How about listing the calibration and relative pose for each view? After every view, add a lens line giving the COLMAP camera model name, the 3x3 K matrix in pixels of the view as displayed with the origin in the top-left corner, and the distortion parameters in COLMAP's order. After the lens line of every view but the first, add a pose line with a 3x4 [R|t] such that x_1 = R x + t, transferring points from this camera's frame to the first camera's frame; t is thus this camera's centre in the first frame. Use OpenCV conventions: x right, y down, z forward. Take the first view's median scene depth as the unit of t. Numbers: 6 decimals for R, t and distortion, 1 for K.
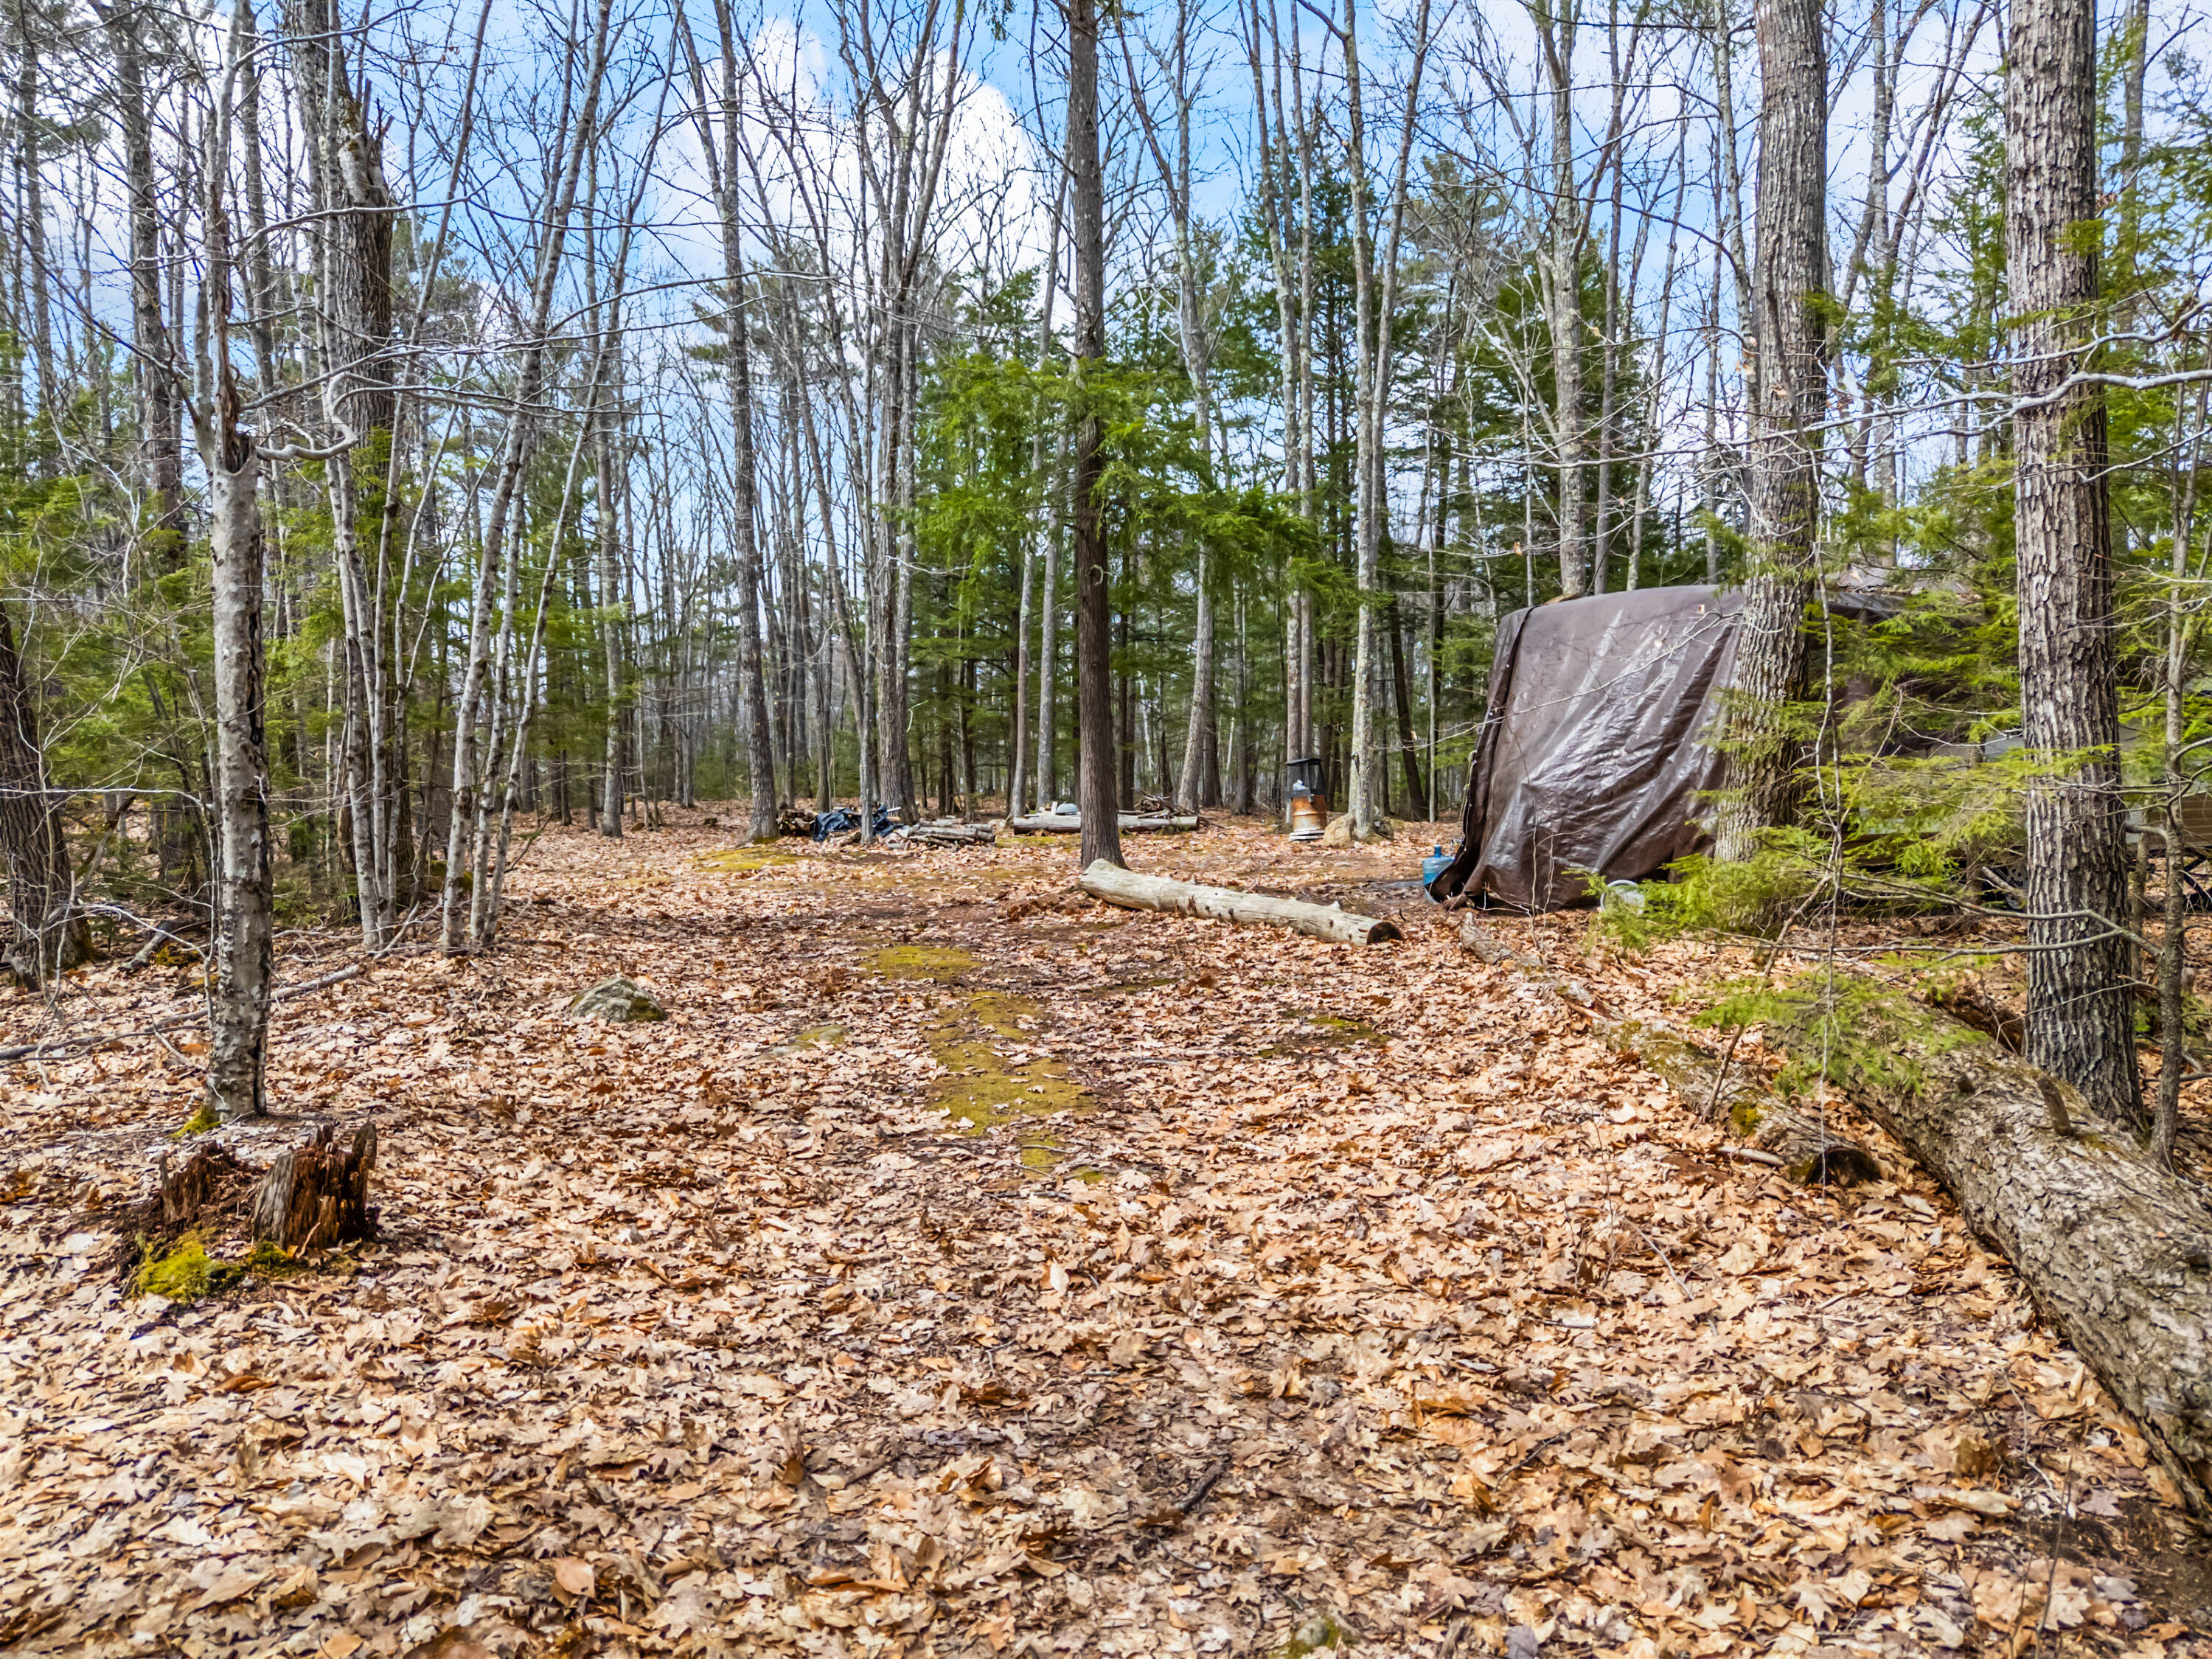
lens RADIAL K [[1641.2, 0, 1101.8], [0, 1641.2, 827.9], [0, 0, 1]] dist [0.048277, -0.037034]
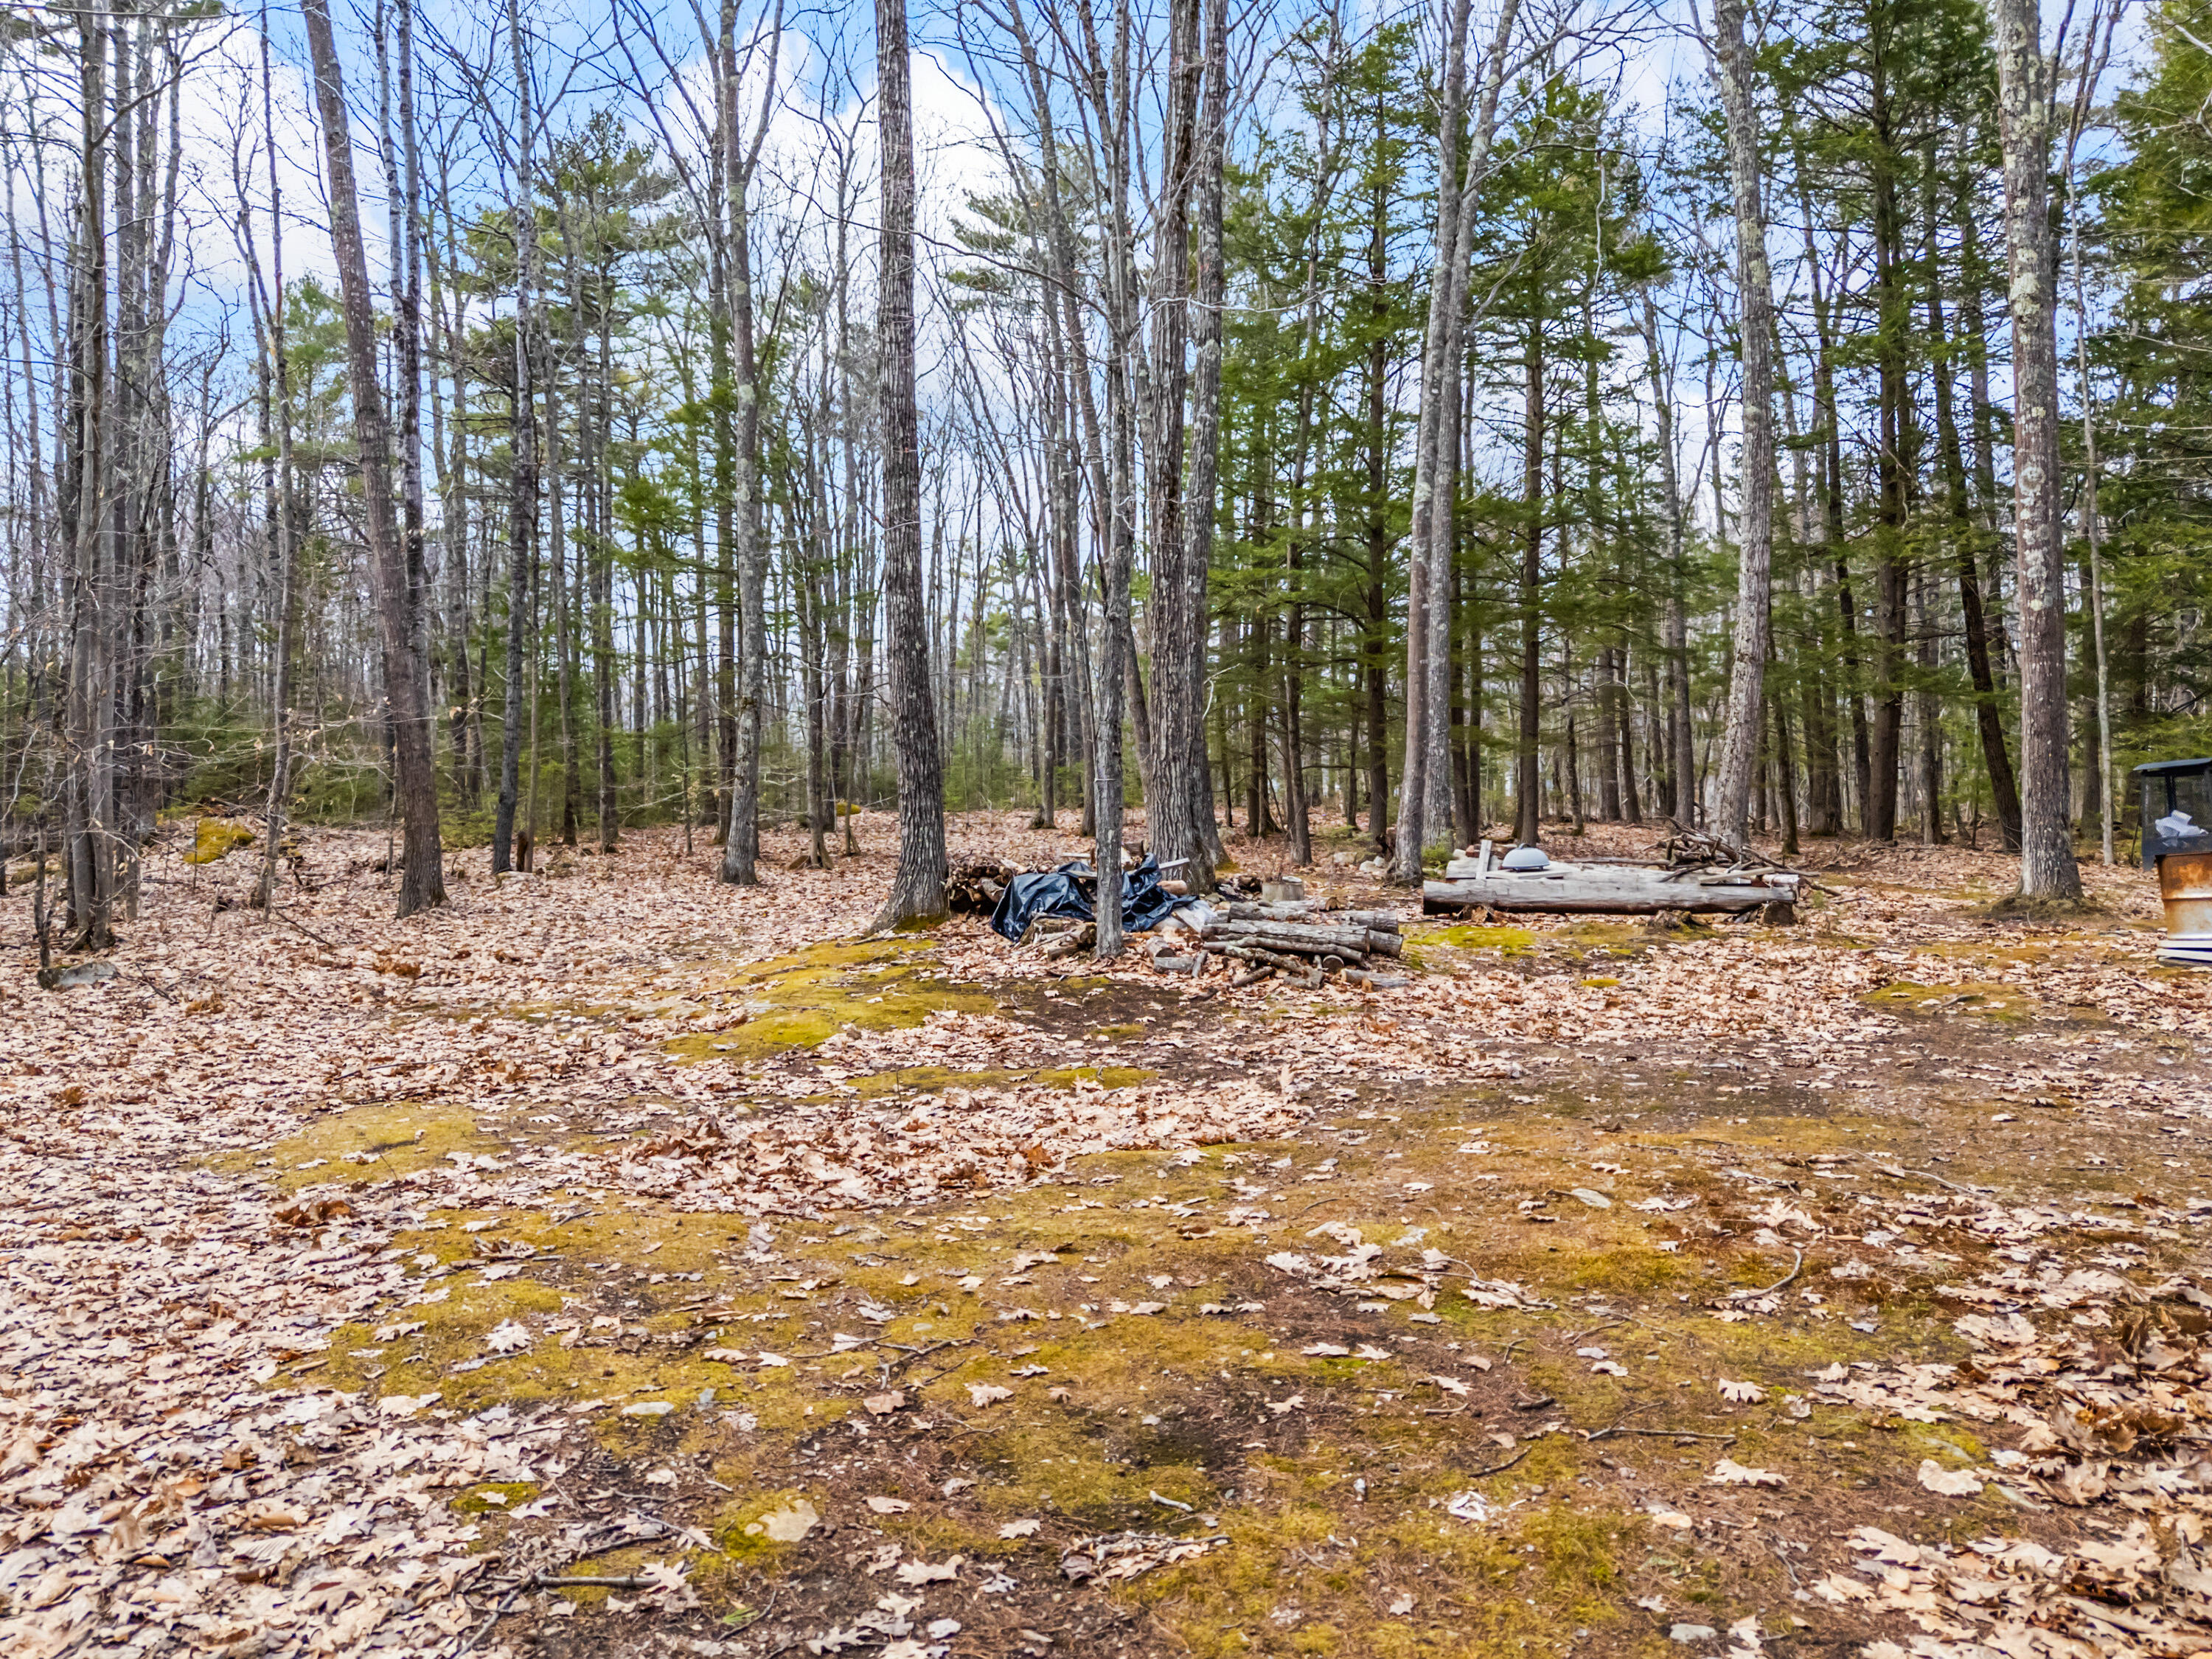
lens RADIAL K [[1641.2, 0, 1105.9], [0, 1641.2, 821.8], [0, 0, 1]] dist [0.048277, -0.037034]
pose [[0.983635, -0.002693, -0.180151, -0.062019], [0.001734, 0.999983, -0.005482, -0.021635], [0.180163, 0.005080, 0.983624, 0.543265]]
